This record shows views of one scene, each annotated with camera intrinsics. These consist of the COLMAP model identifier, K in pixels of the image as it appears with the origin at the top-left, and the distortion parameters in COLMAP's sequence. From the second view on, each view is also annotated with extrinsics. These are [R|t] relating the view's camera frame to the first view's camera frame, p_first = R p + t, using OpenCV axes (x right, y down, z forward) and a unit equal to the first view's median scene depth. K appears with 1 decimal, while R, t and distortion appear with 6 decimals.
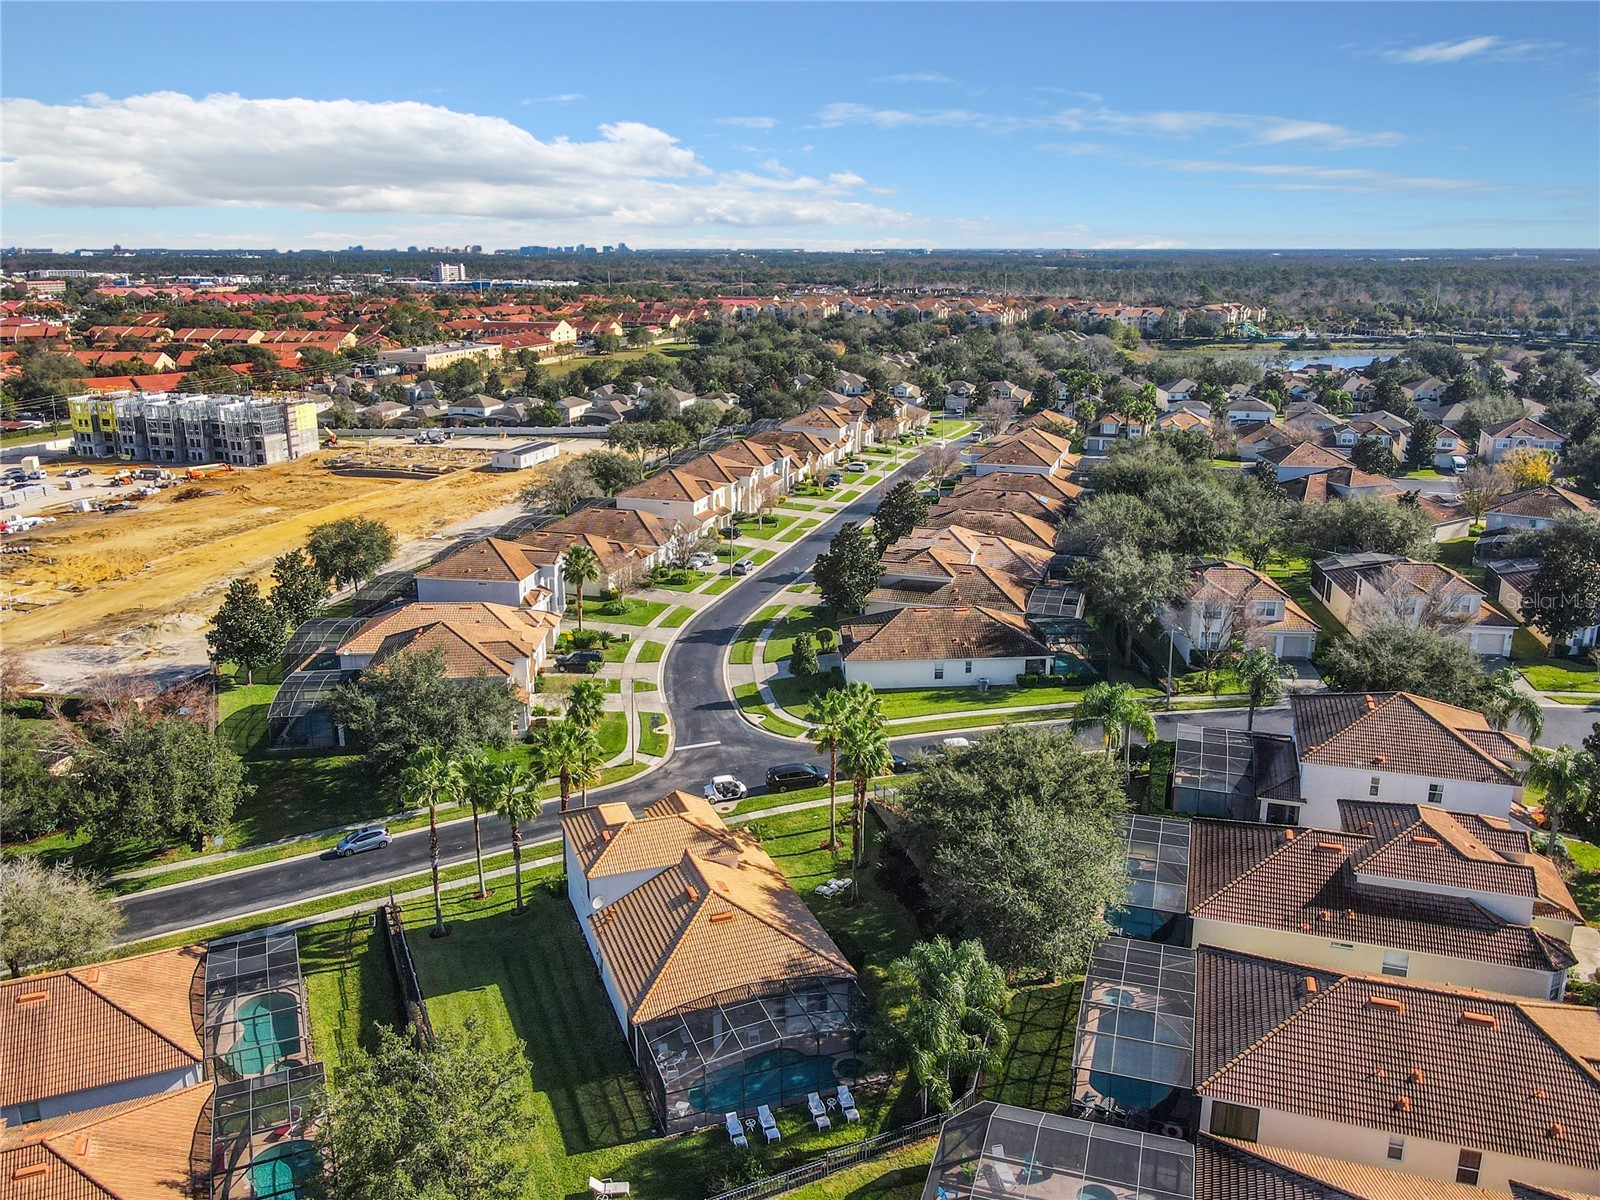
lens RADIAL K [[1259.1, 0, 829.3], [0, 1259.1, 646.1], [0, 0, 1]] dist [-0.014310, 0.063604]
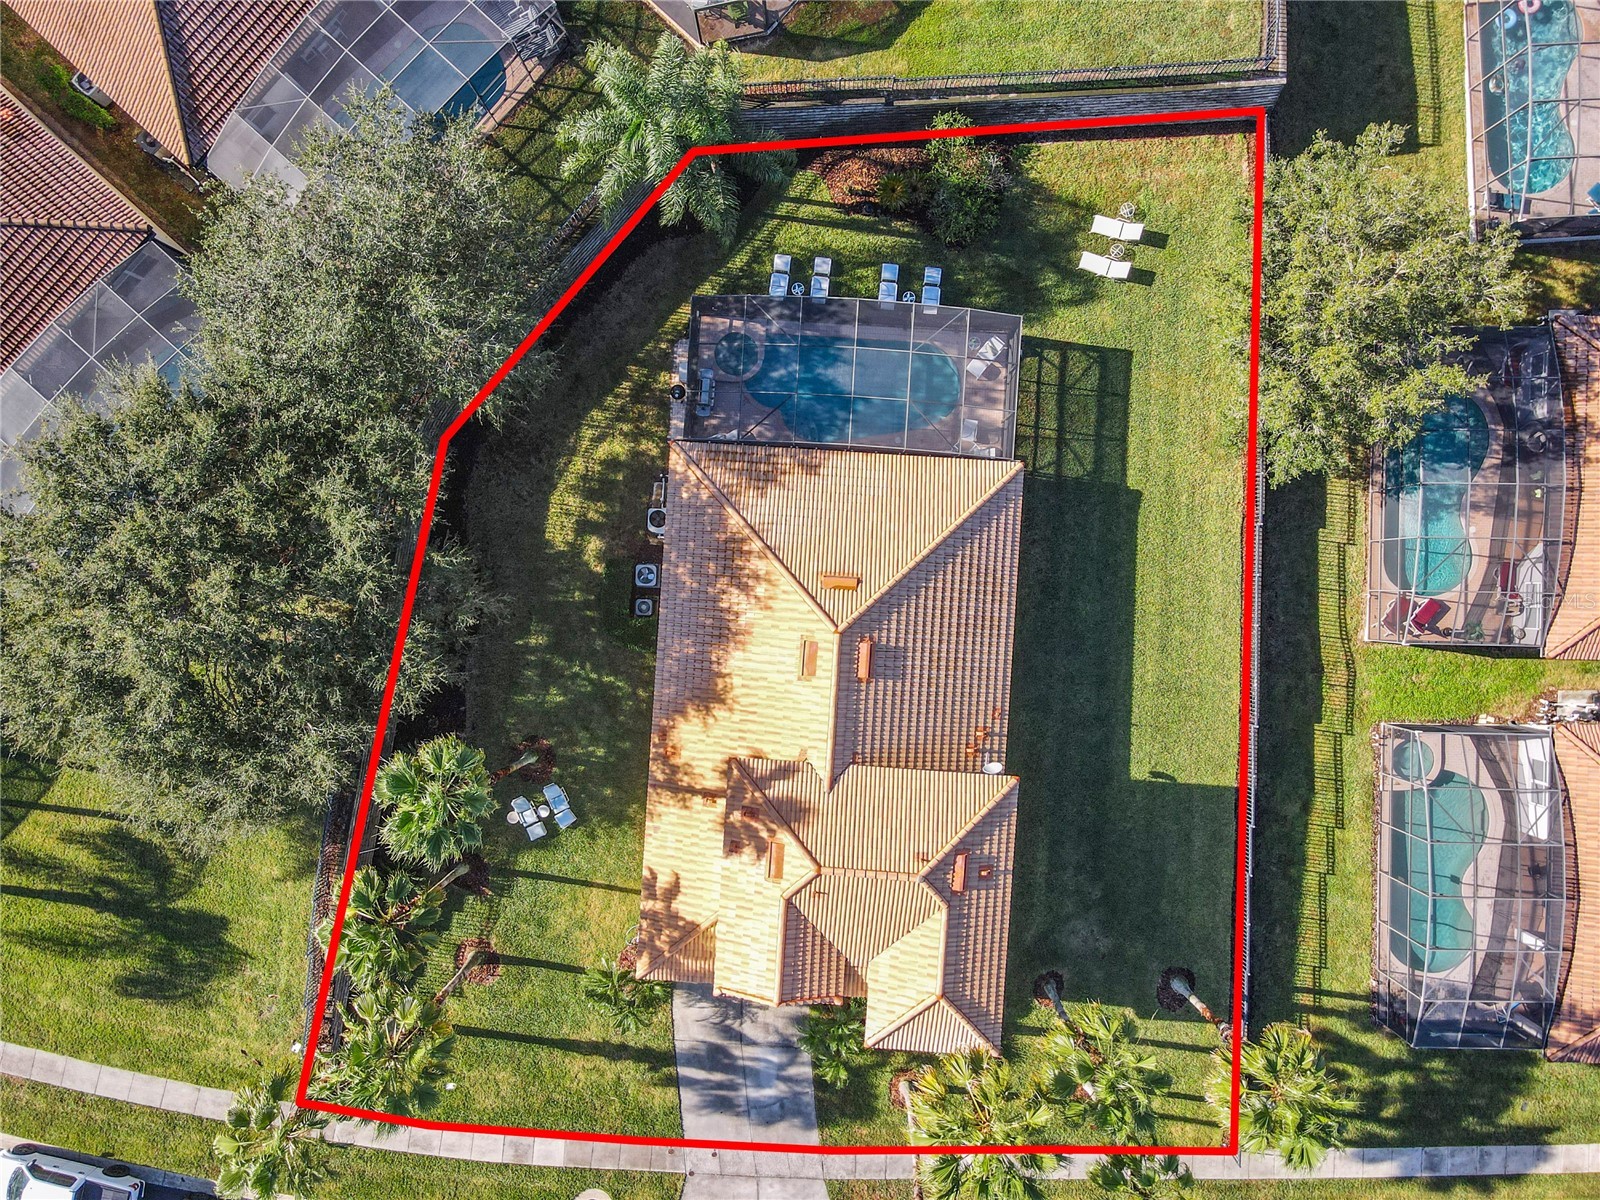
lens RADIAL K [[1158.3, 0, 796.3], [0, 1158.3, 591.2], [0, 0, 1]] dist [0.010920, 0.005776]
pose [[-0.900962, -0.433880, 0.003835, -0.031129], [0.140036, -0.282401, 0.949020, -0.139172], [-0.410678, 0.855569, 0.315191, 0.369352]]
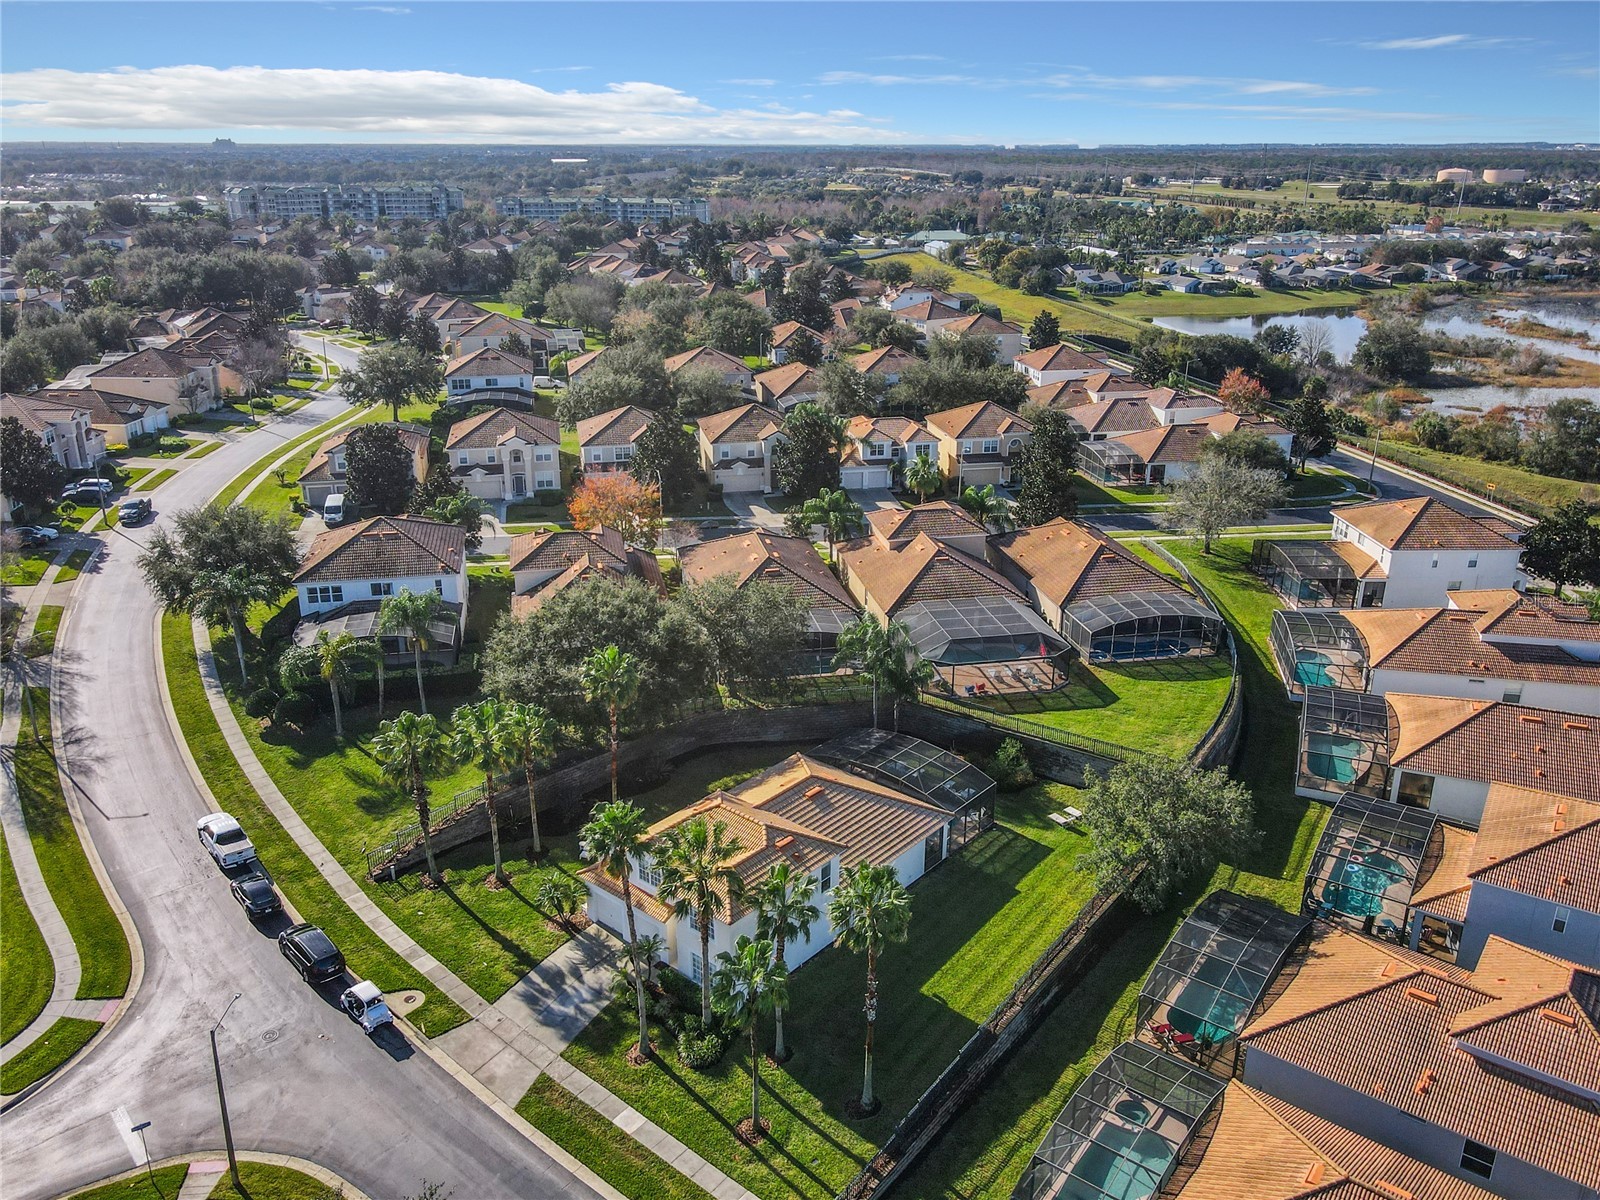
lens RADIAL K [[1267.9, 0, 795.6], [0, 1267.9, 503.4], [0, 0, 1]] dist [0.009272, 0.005923]
pose [[-0.465963, -0.247494, 0.849485, -0.418455], [0.266145, 0.876415, 0.401327, -0.194532], [-0.843828, 0.413090, -0.342507, 0.574512]]
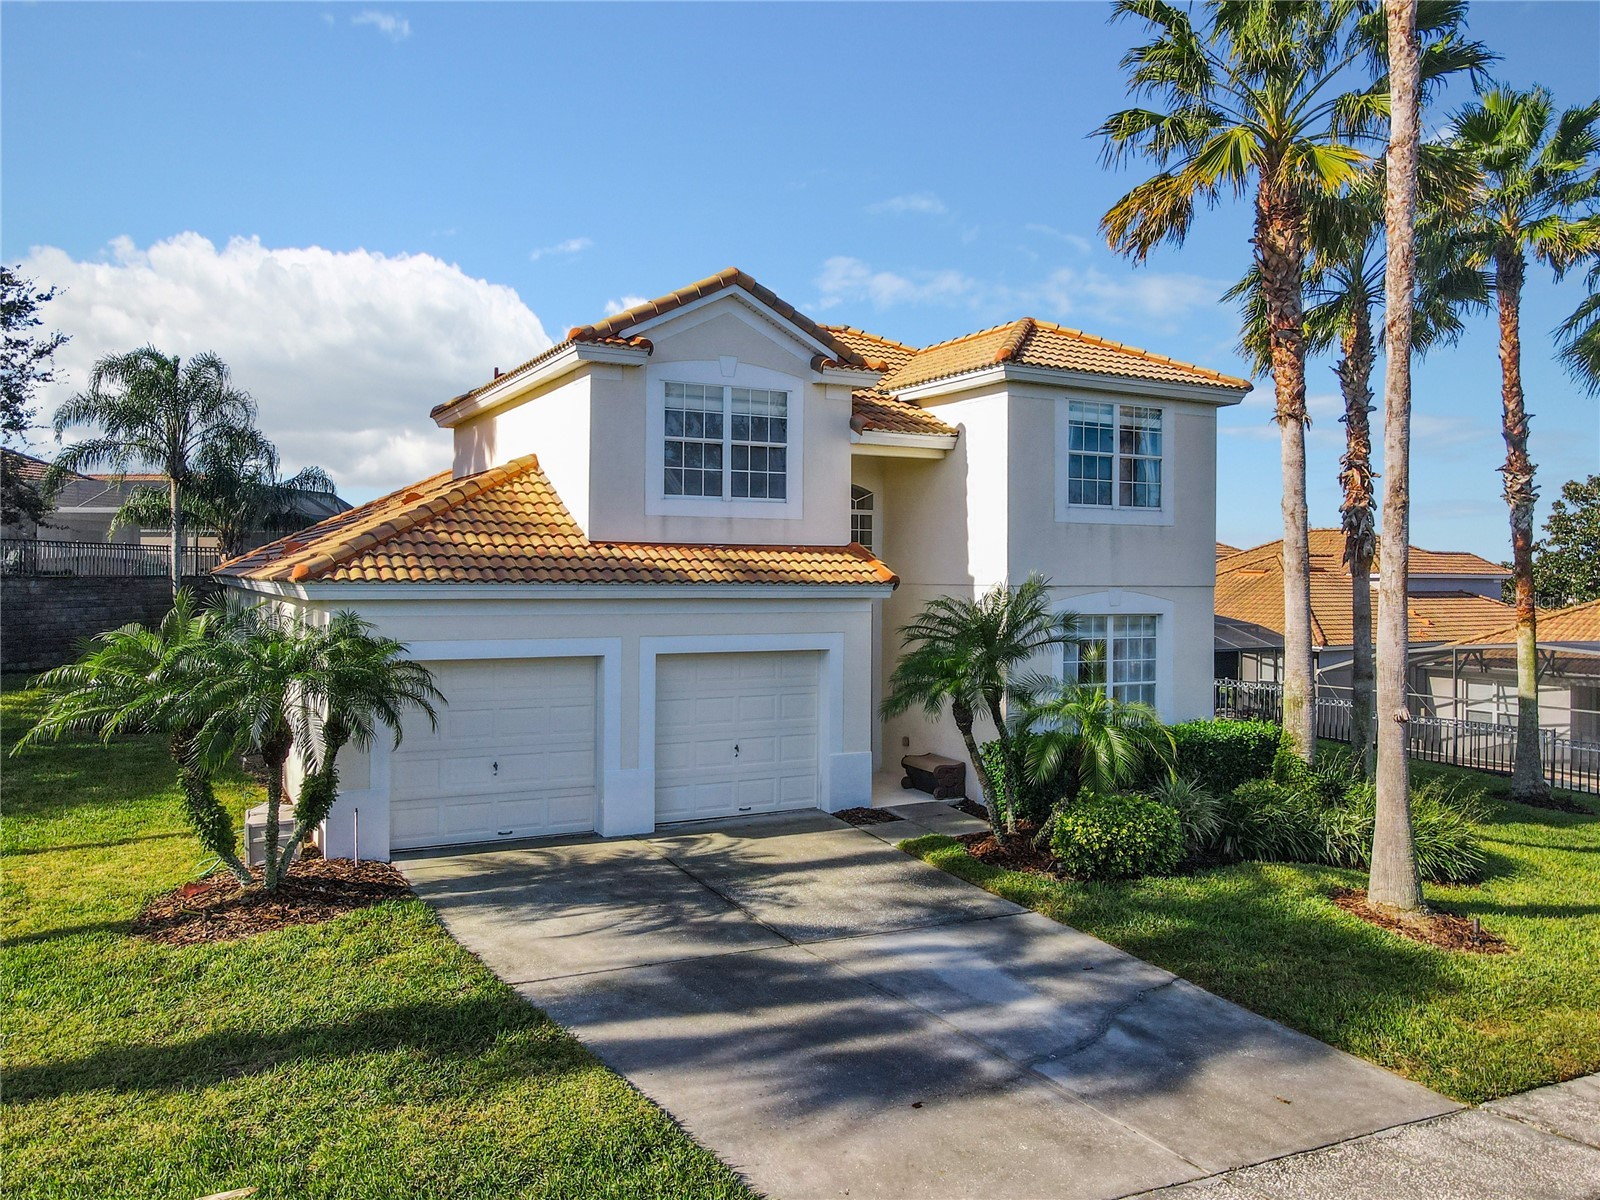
lens RADIAL K [[1164.6, 0, 796.9], [0, 1164.6, 591.2], [0, 0, 1]] dist [0.005248, 0.028264]
pose [[-0.993808, -0.008823, -0.110759, -0.058258], [-0.043725, 0.947465, 0.316856, 0.054625], [0.102145, 0.319738, -0.941984, 0.611367]]
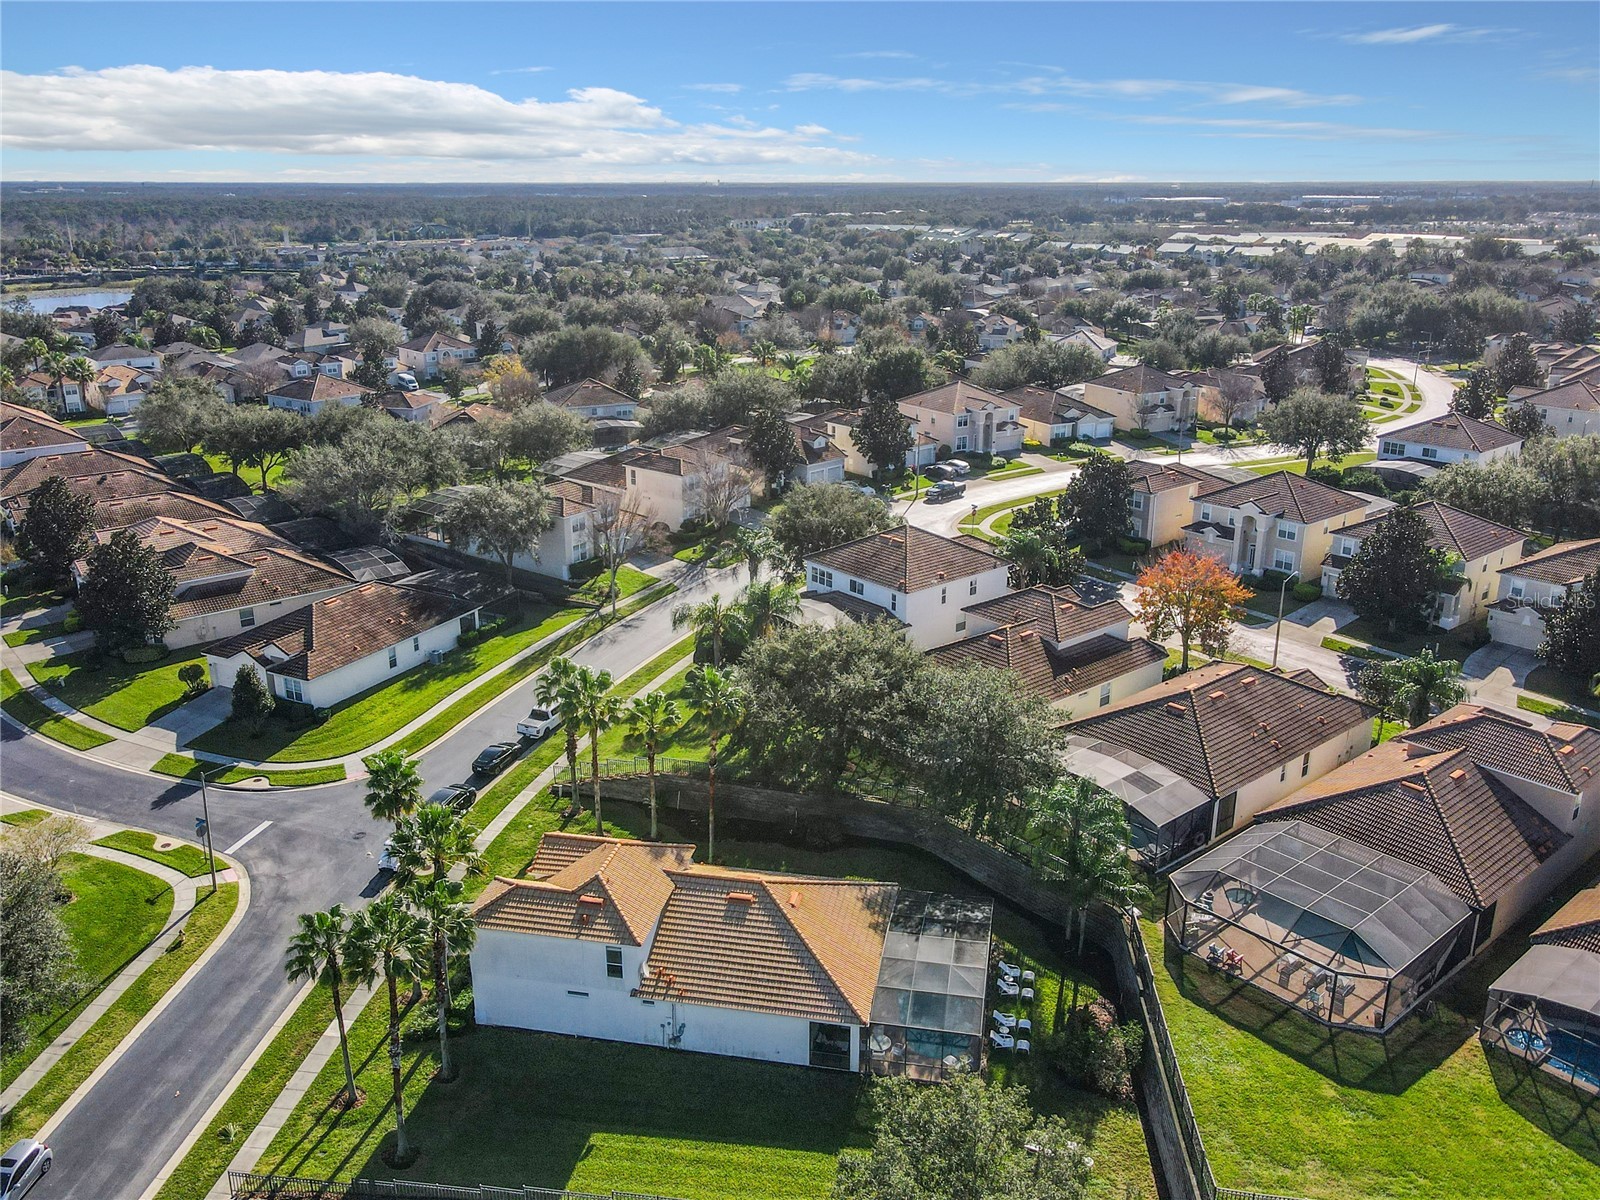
lens RADIAL K [[1274.0, 0, 800.0], [0, 1274.0, 600.0], [0, 0, 1]] dist [0.001529, 0.006669]
pose [[0.547401, -0.266102, 0.793437, -0.333696], [0.257151, 0.955715, 0.143115, -0.054016], [-0.796383, 0.125692, 0.591588, 0.187243]]
